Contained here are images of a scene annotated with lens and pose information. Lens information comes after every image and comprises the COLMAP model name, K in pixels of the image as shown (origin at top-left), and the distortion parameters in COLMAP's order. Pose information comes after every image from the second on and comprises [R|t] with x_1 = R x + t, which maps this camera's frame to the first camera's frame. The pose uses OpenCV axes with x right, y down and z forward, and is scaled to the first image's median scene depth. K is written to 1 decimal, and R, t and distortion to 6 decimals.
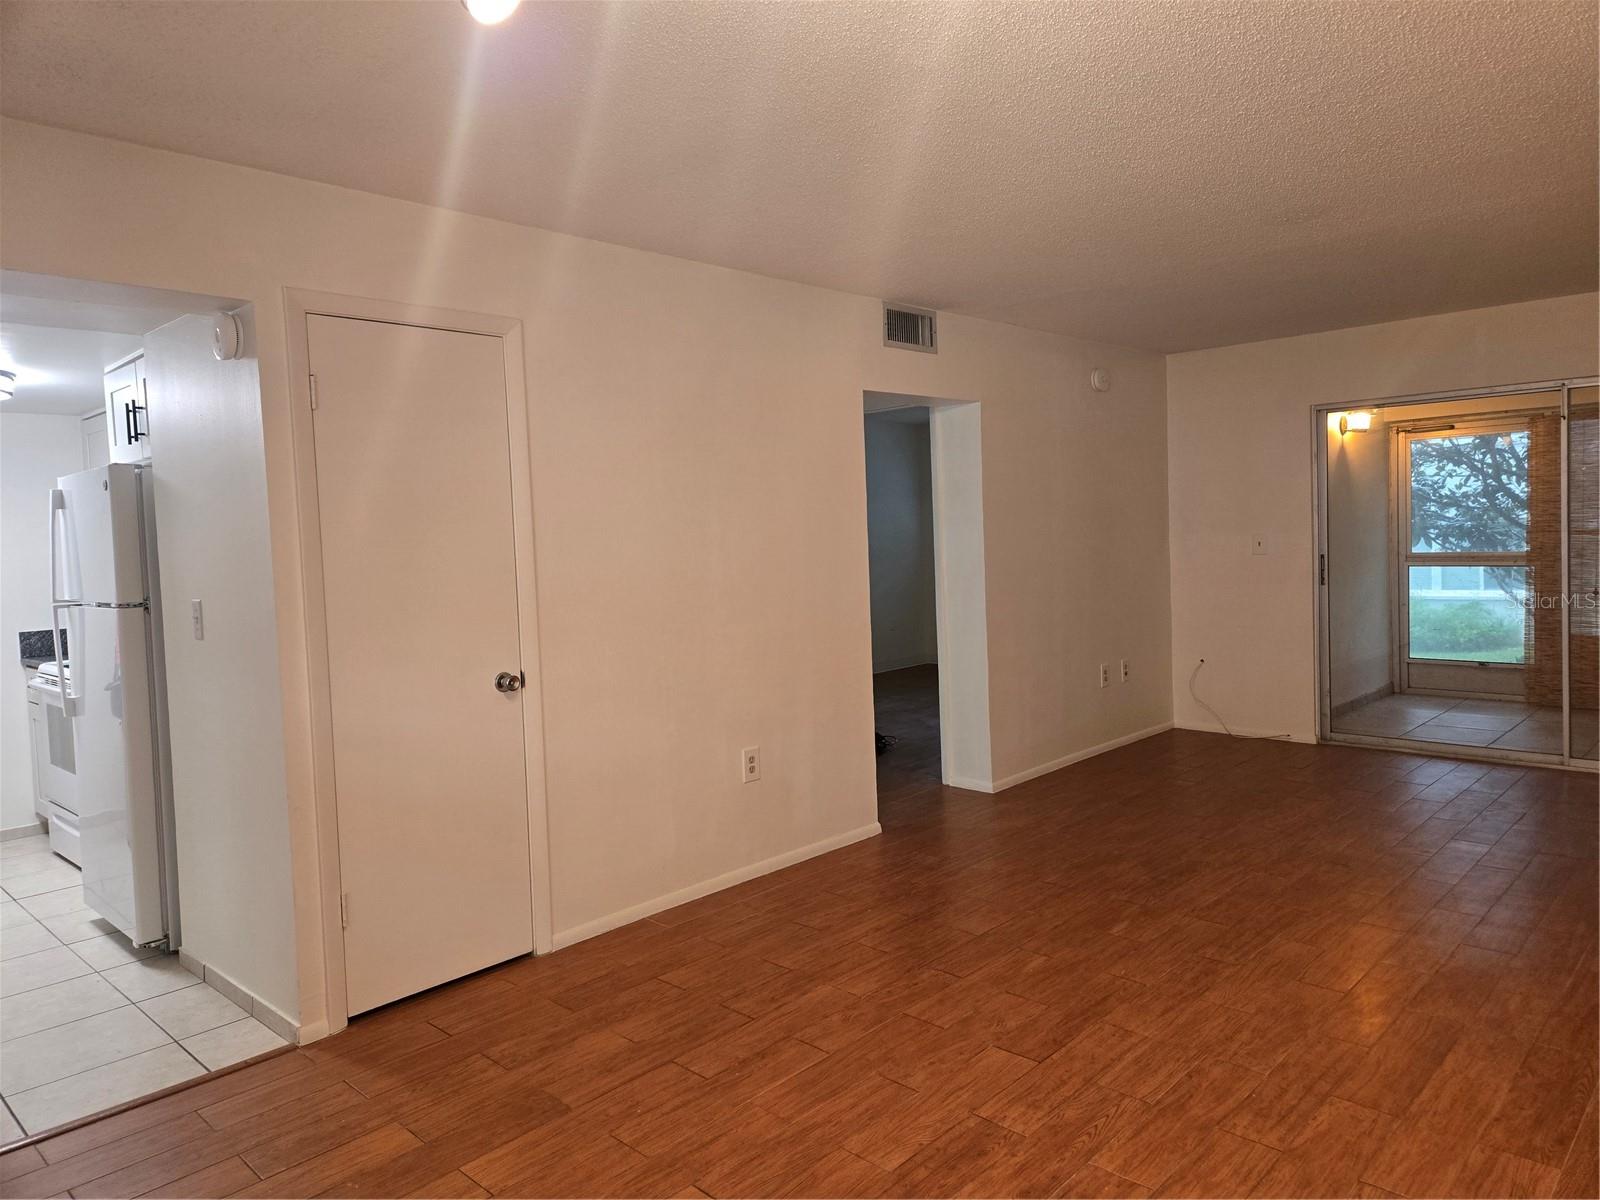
lens RADIAL K [[1077.1, 0, 806.5], [0, 1077.1, 590.7], [0, 0, 1]] dist [0.074703, -0.061751]
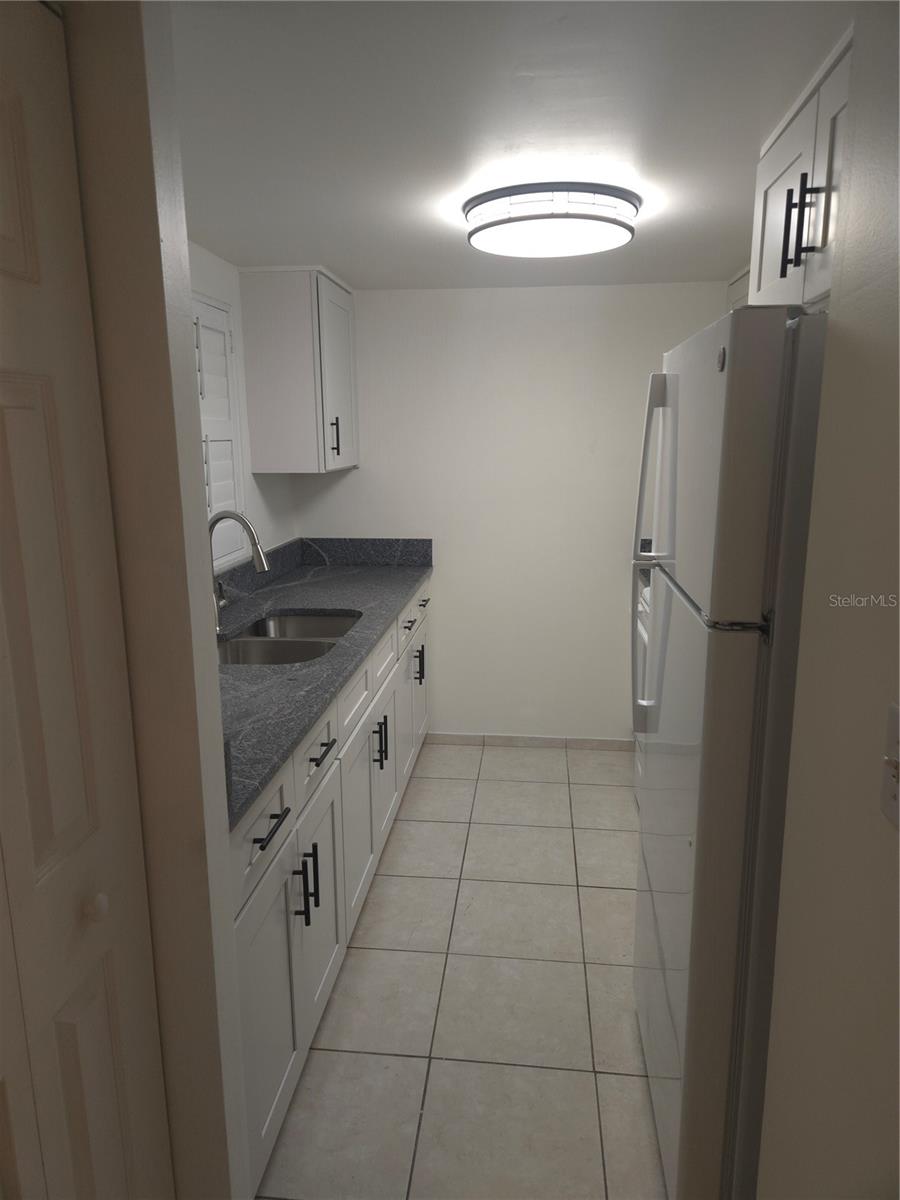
lens RADIAL K [[809.9, 0, 450.0], [0, 809.9, 600.0], [0, 0, 1]] dist [0.065965, -0.053355]
pose [[0.613977, 0.195618, -0.764700, -0.395033], [-0.058309, 0.977397, 0.203211, -0.056250], [0.787168, -0.080178, 0.611505, 0.641681]]
